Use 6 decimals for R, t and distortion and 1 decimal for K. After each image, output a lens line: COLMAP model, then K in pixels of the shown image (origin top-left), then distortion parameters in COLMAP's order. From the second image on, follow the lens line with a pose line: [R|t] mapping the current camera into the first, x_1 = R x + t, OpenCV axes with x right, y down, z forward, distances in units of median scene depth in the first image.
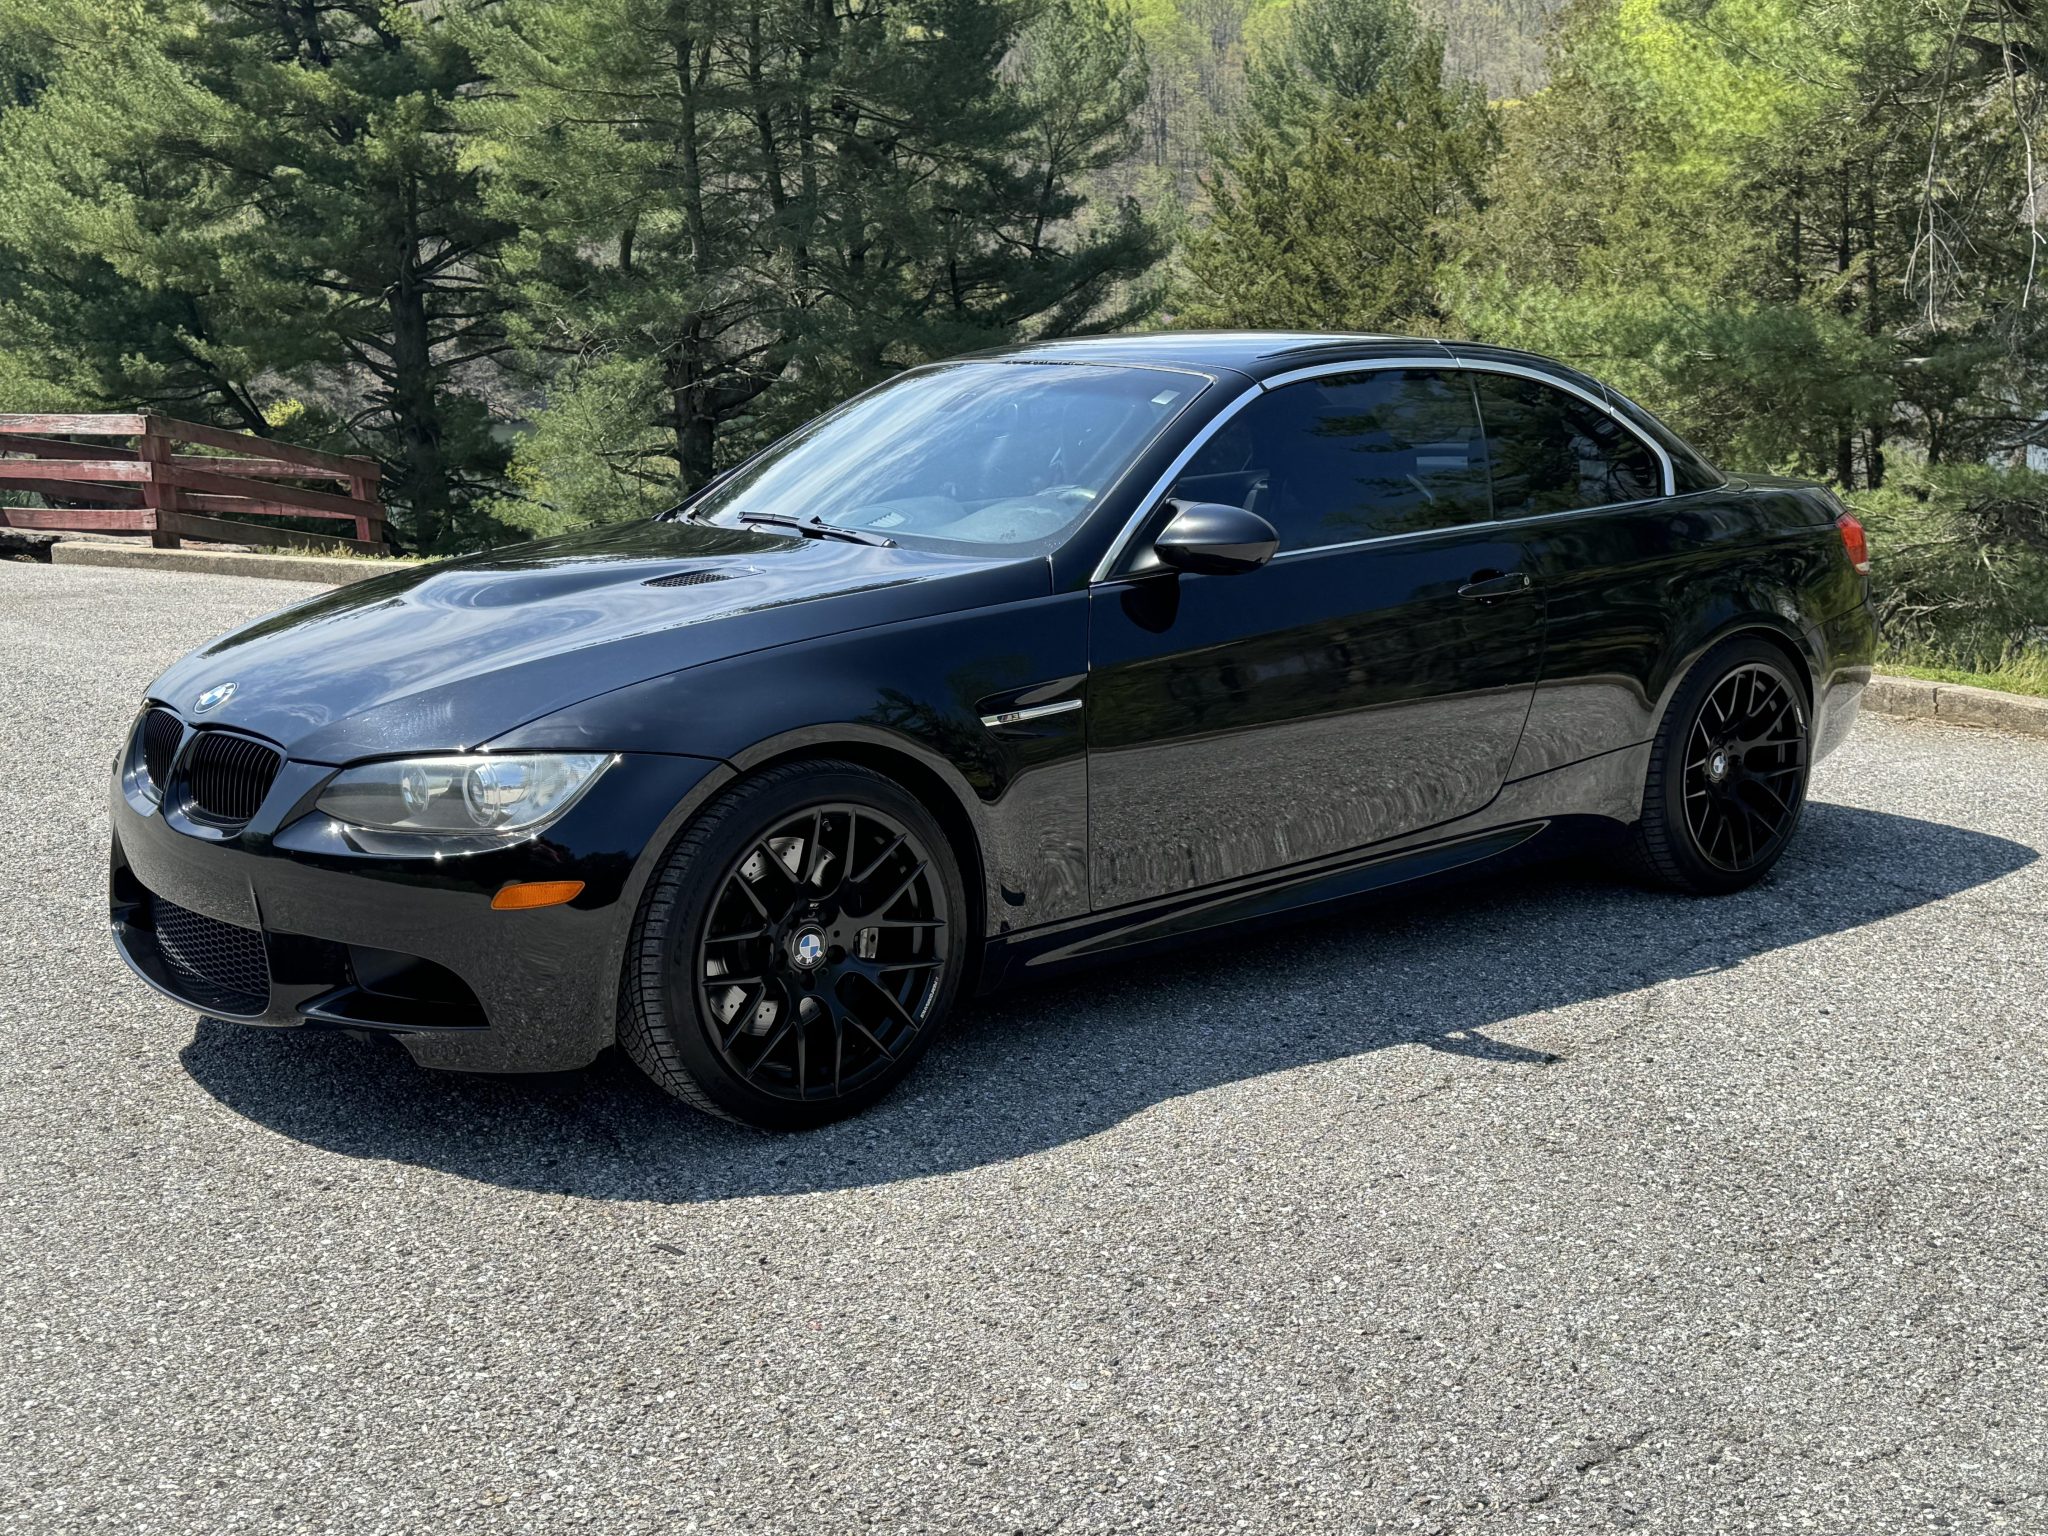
lens RADIAL K [[2214.8, 0, 1021.2], [0, 2214.8, 773.4], [0, 0, 1]] dist [0.191081, -0.416511]
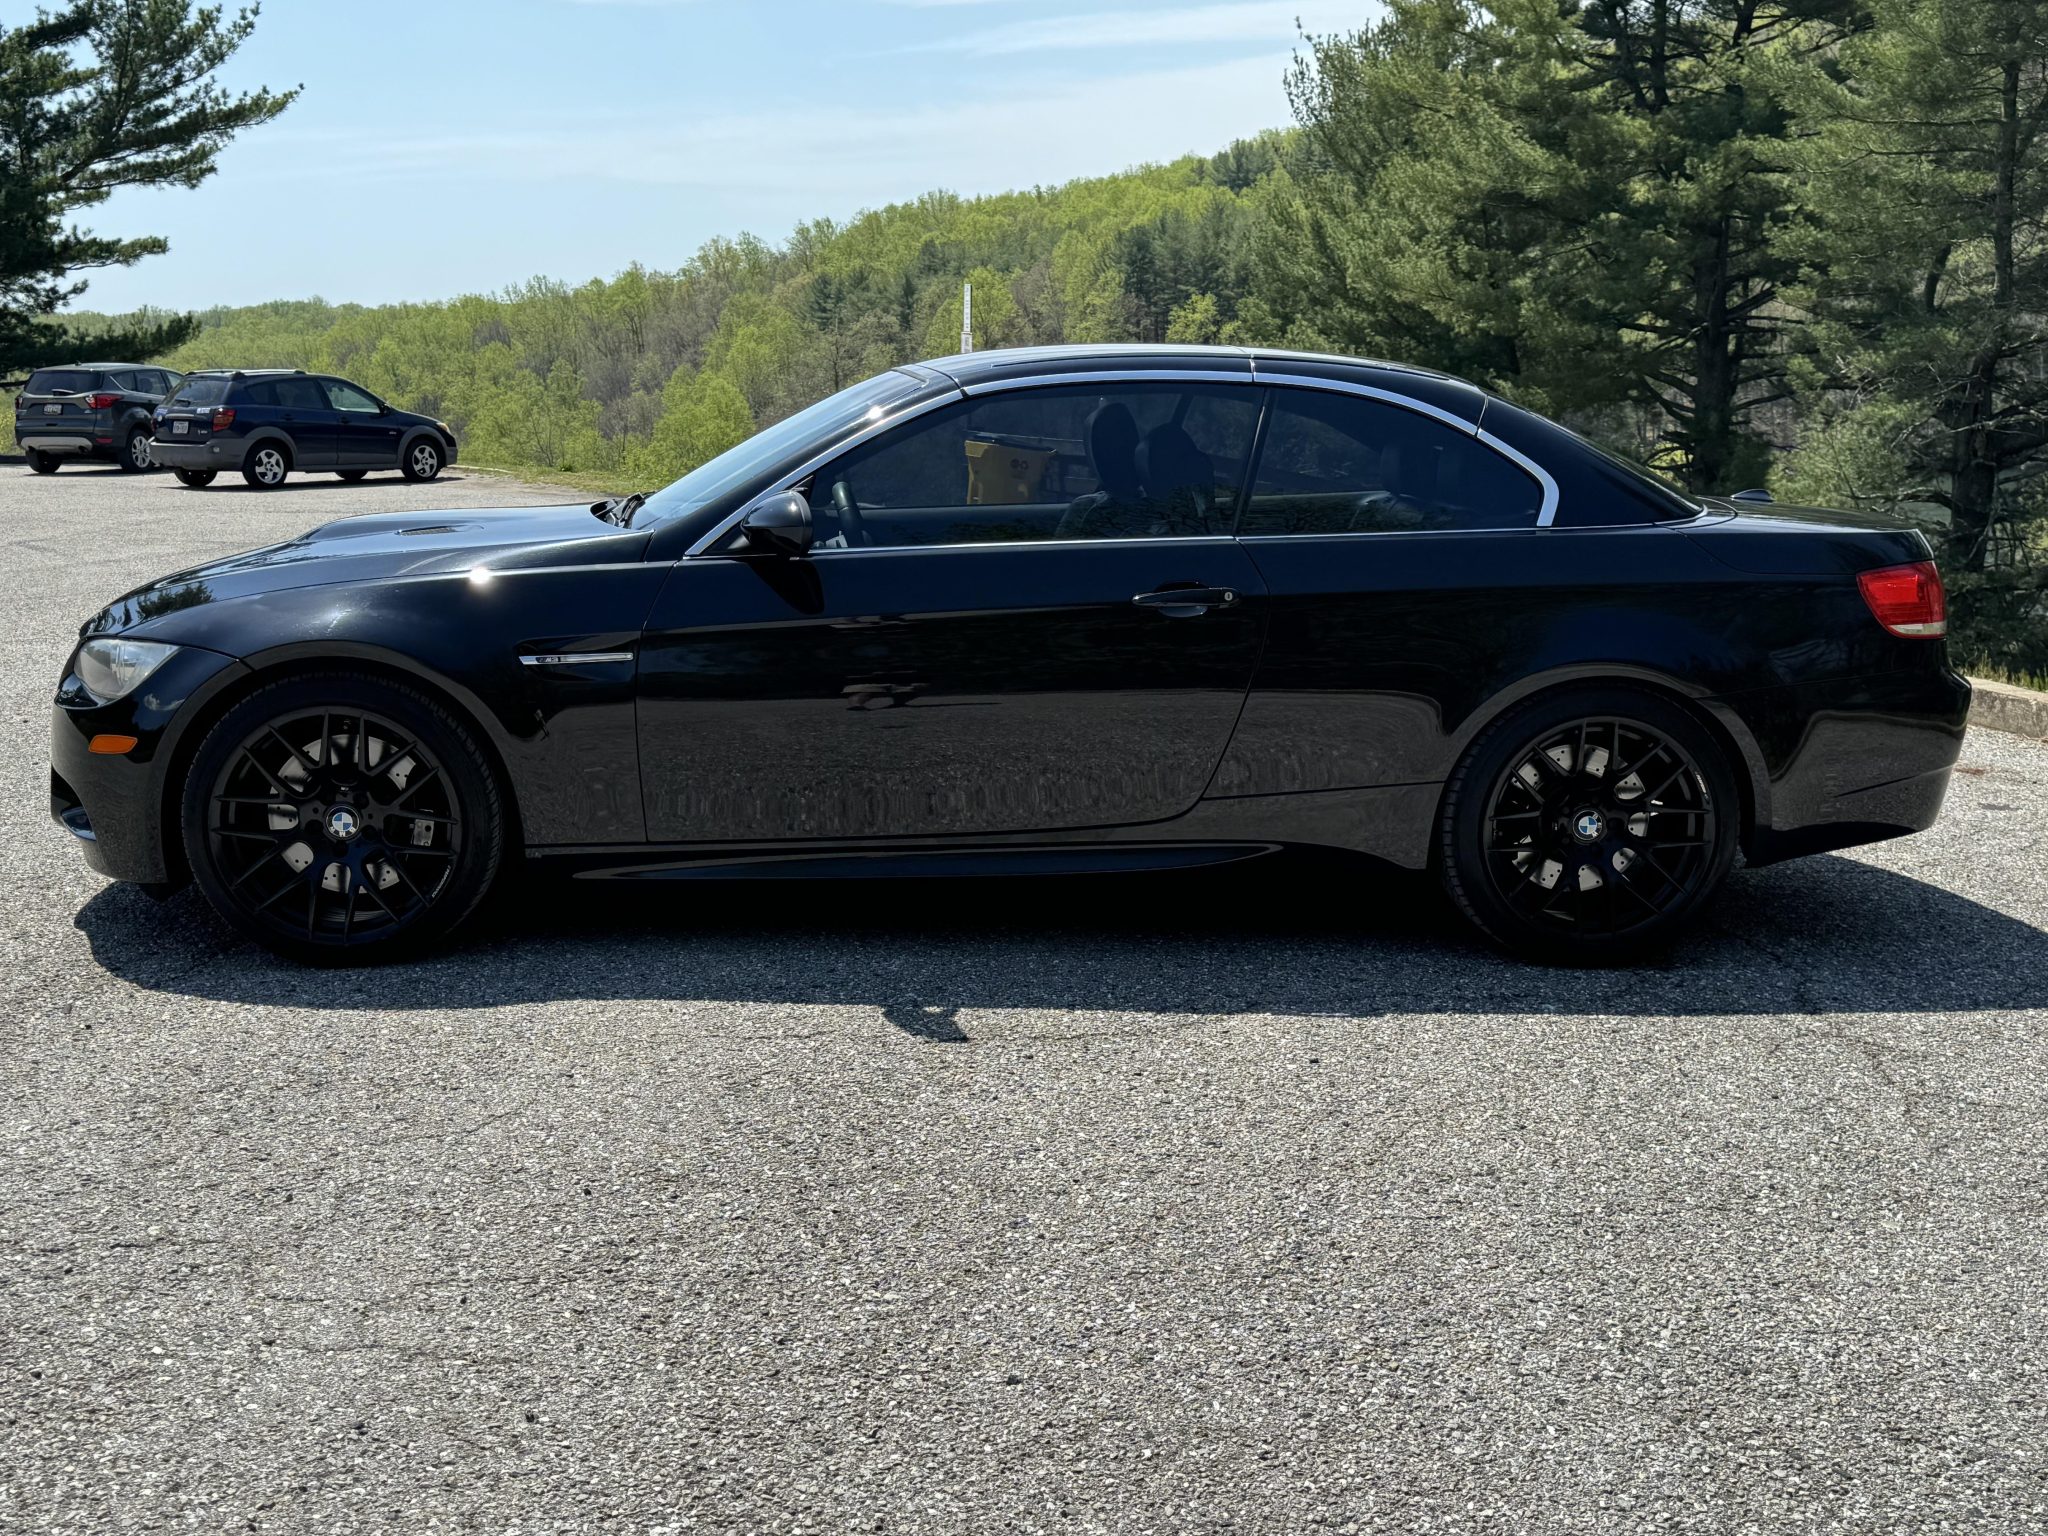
lens RADIAL K [[2214.8, 0, 1021.2], [0, 2214.8, 773.4], [0, 0, 1]] dist [0.191081, -0.416511]
pose [[0.812957, 0.112981, -0.571259, 0.110226], [-0.123809, 0.992104, 0.020021, -0.002504], [0.569010, 0.054451, 0.820526, 0.022024]]
